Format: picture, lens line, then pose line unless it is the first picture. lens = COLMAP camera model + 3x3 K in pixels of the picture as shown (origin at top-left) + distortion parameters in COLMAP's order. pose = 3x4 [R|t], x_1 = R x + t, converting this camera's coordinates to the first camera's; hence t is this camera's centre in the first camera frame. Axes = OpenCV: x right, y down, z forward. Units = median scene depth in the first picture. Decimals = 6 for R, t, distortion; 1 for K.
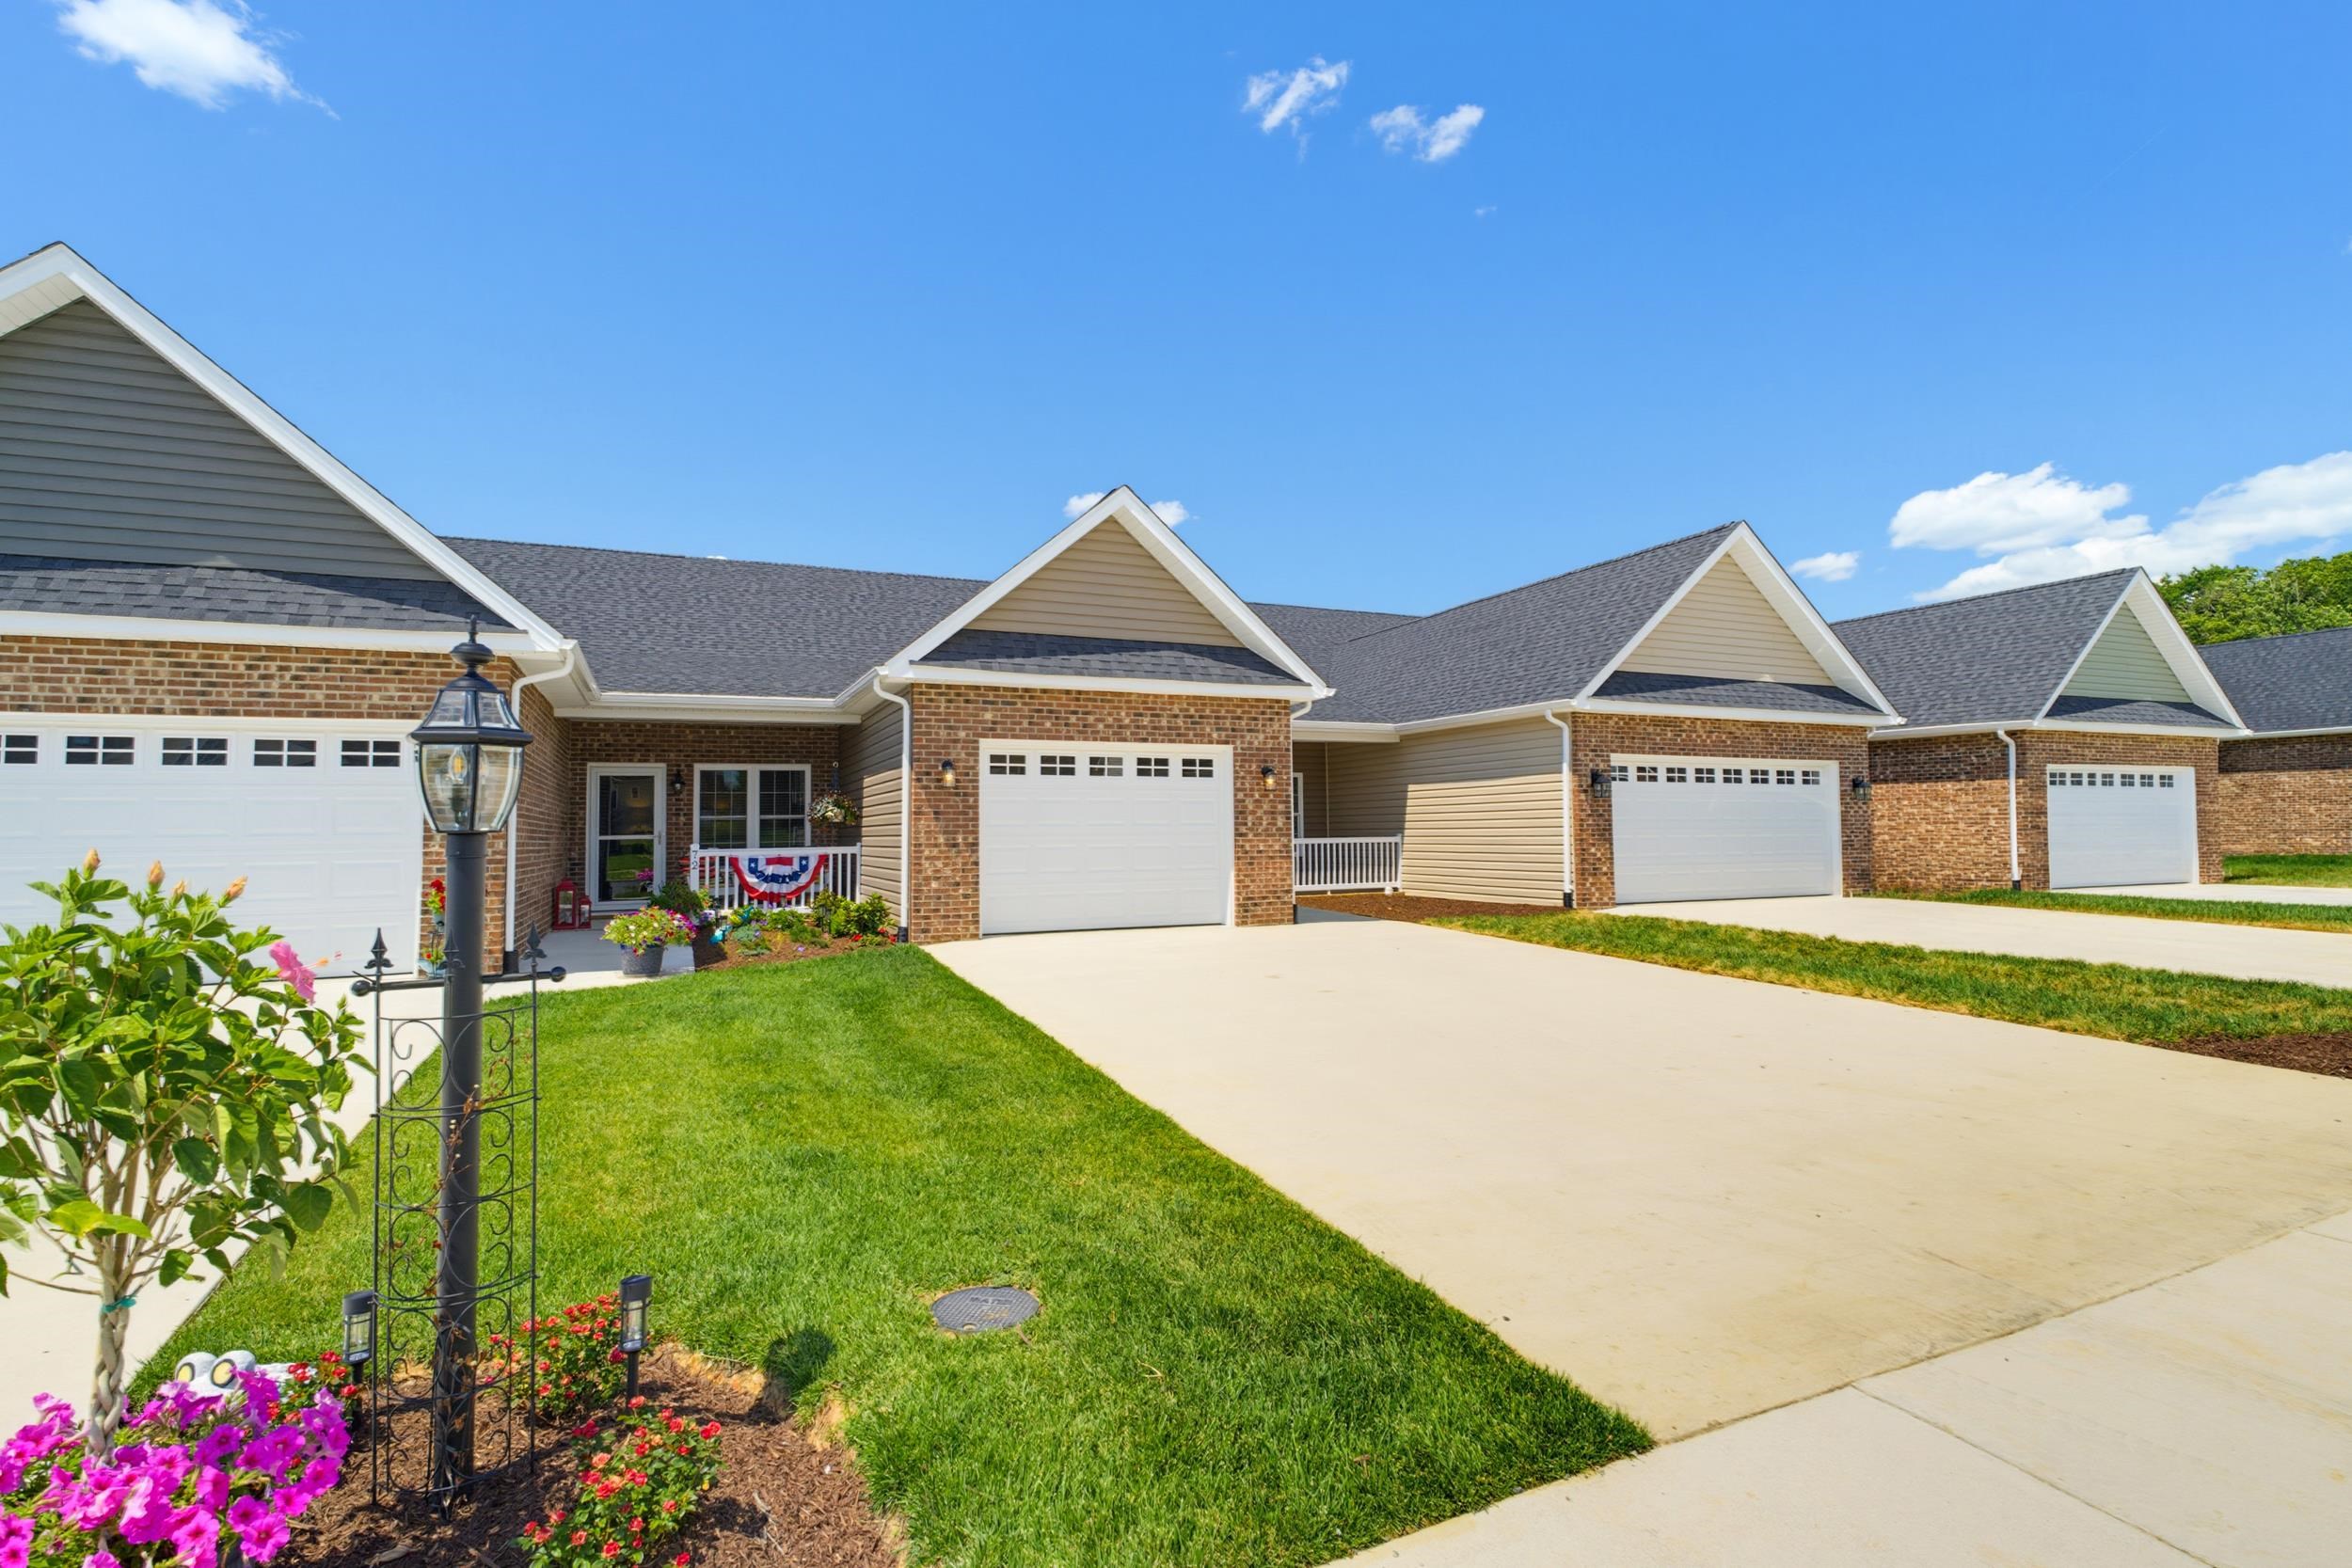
lens RADIAL K [[1178.9, 0, 1184.8], [0, 1178.9, 775.5], [0, 0, 1]] dist [0.001810, 0.000154]
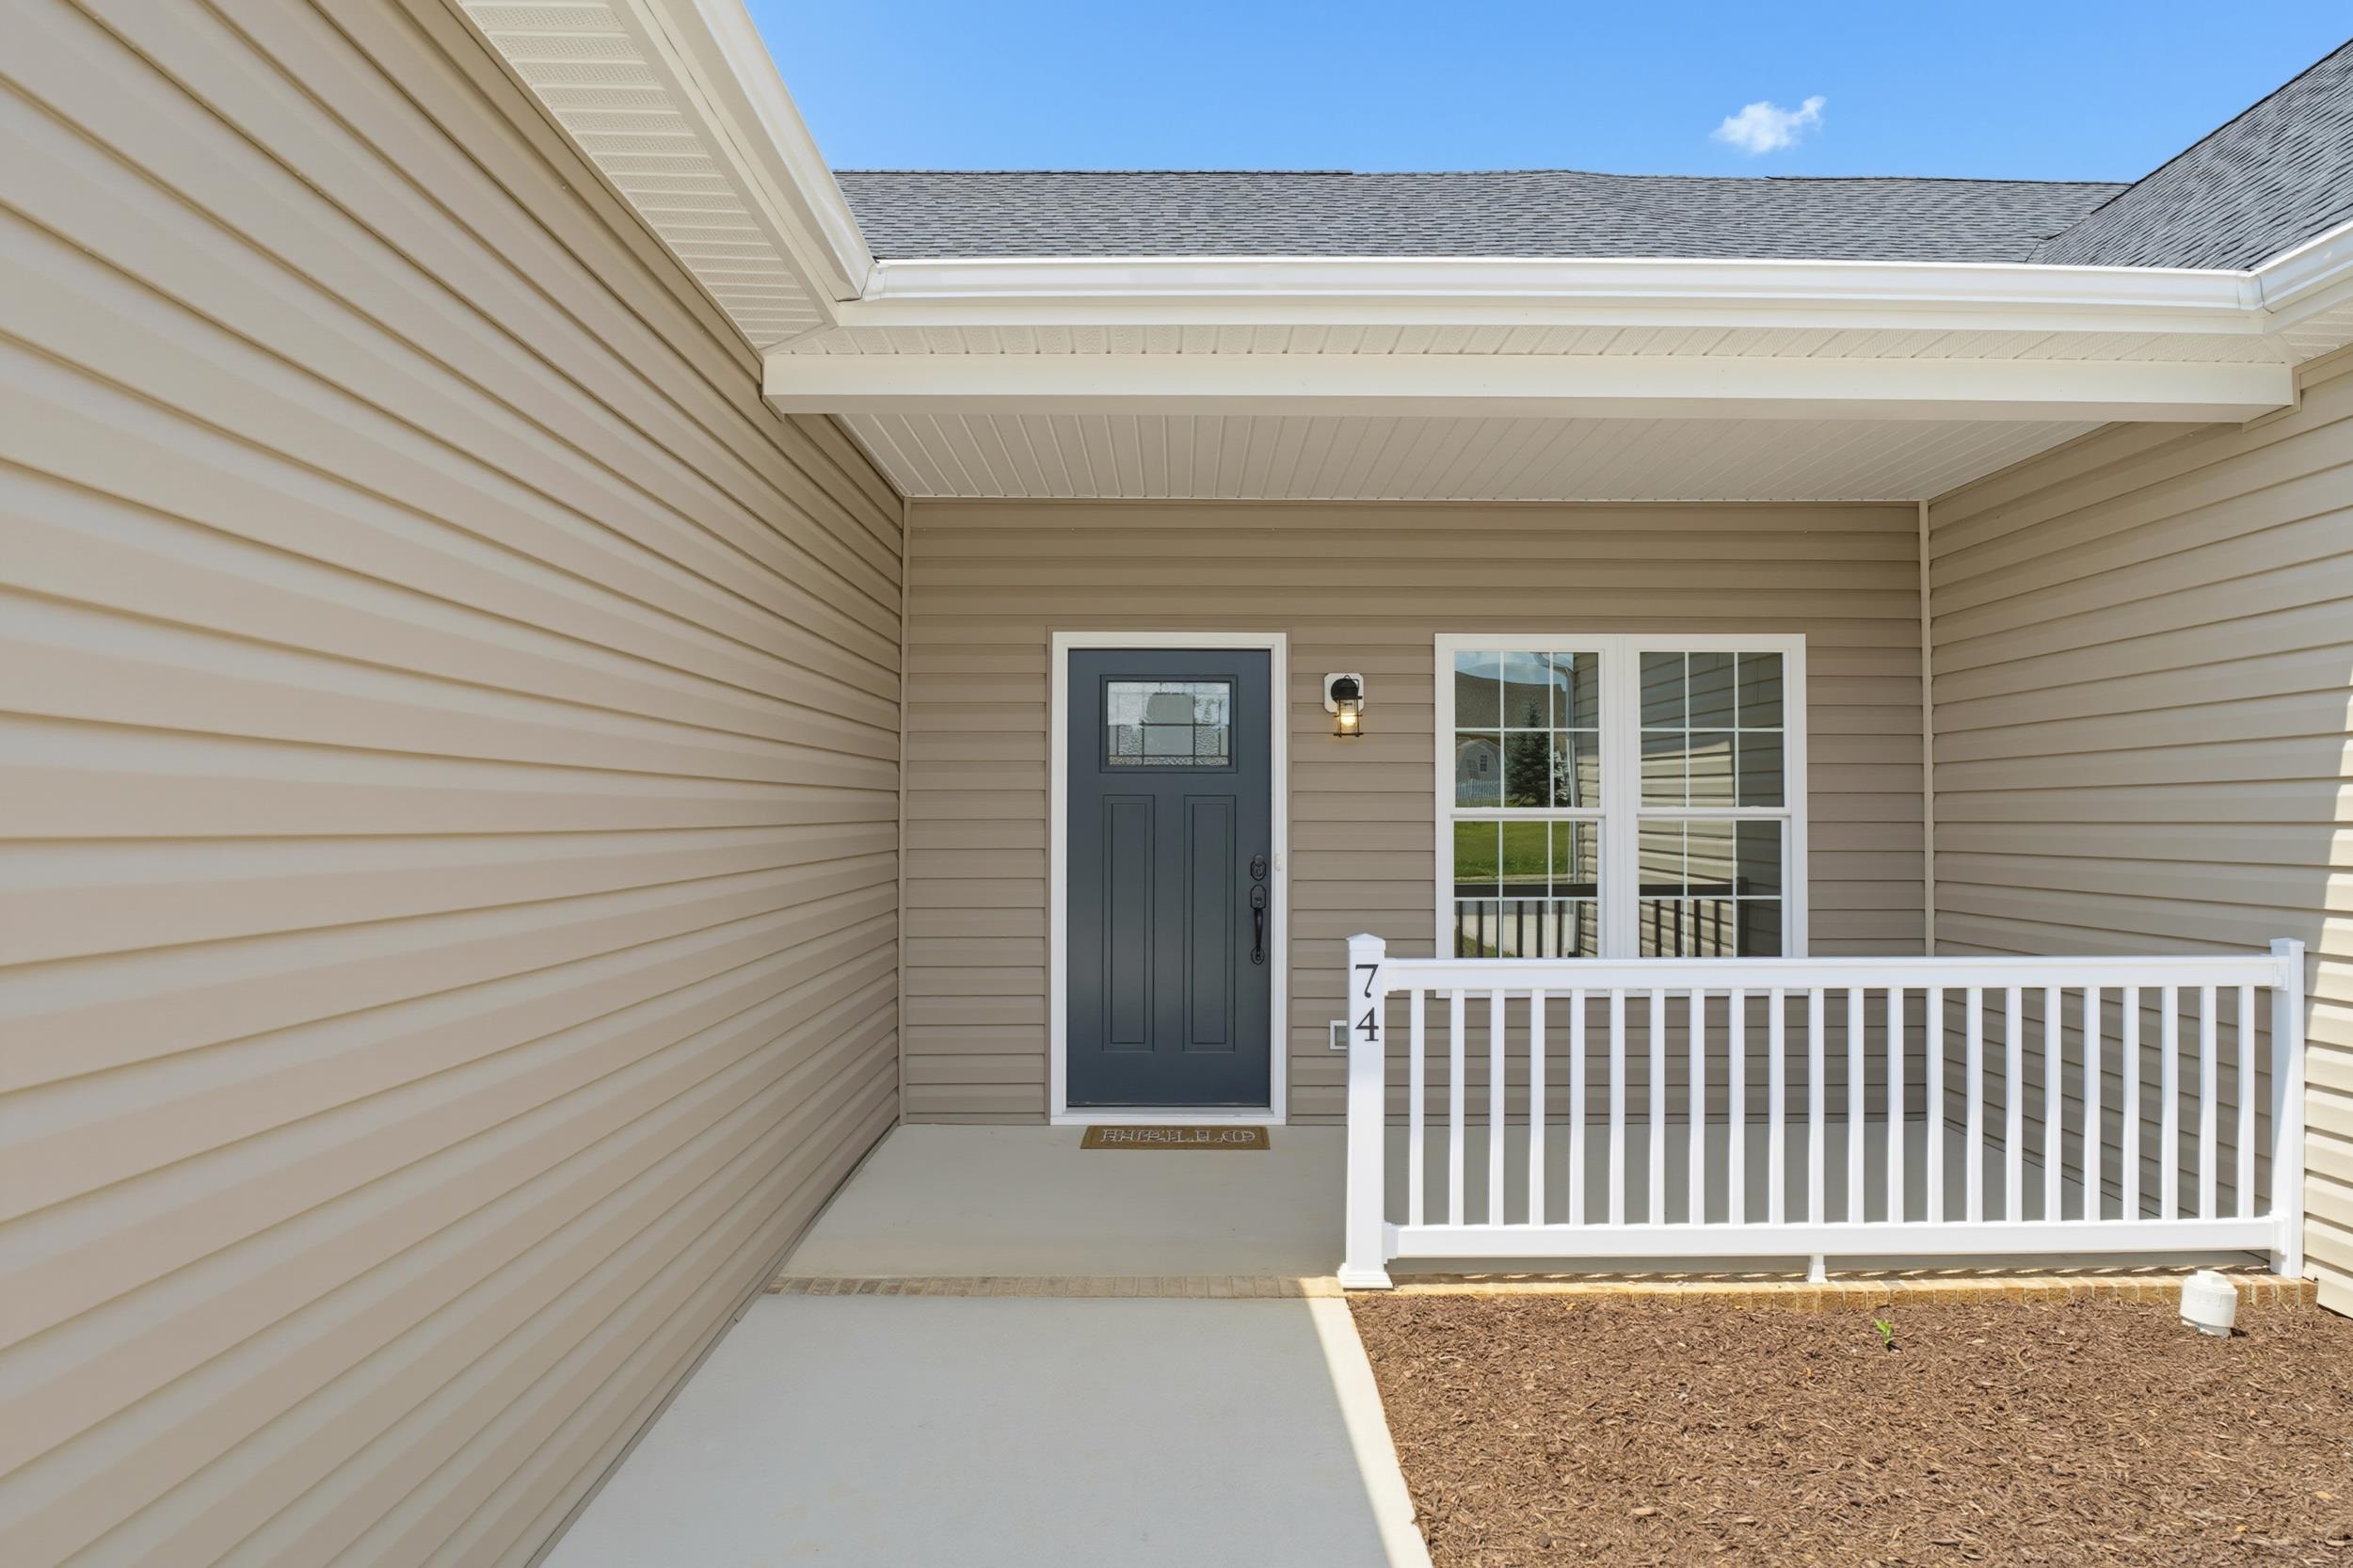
lens RADIAL K [[1635.6, 0, 1173.6], [0, 1635.6, 824.4], [0, 0, 1]] dist [-0.025212, 0.001254]
pose [[0.911533, 0.010547, -0.411092, 0.184234], [0.008543, 0.998970, 0.044571, 0.028363], [0.411139, -0.044140, 0.910503, 1.019656]]
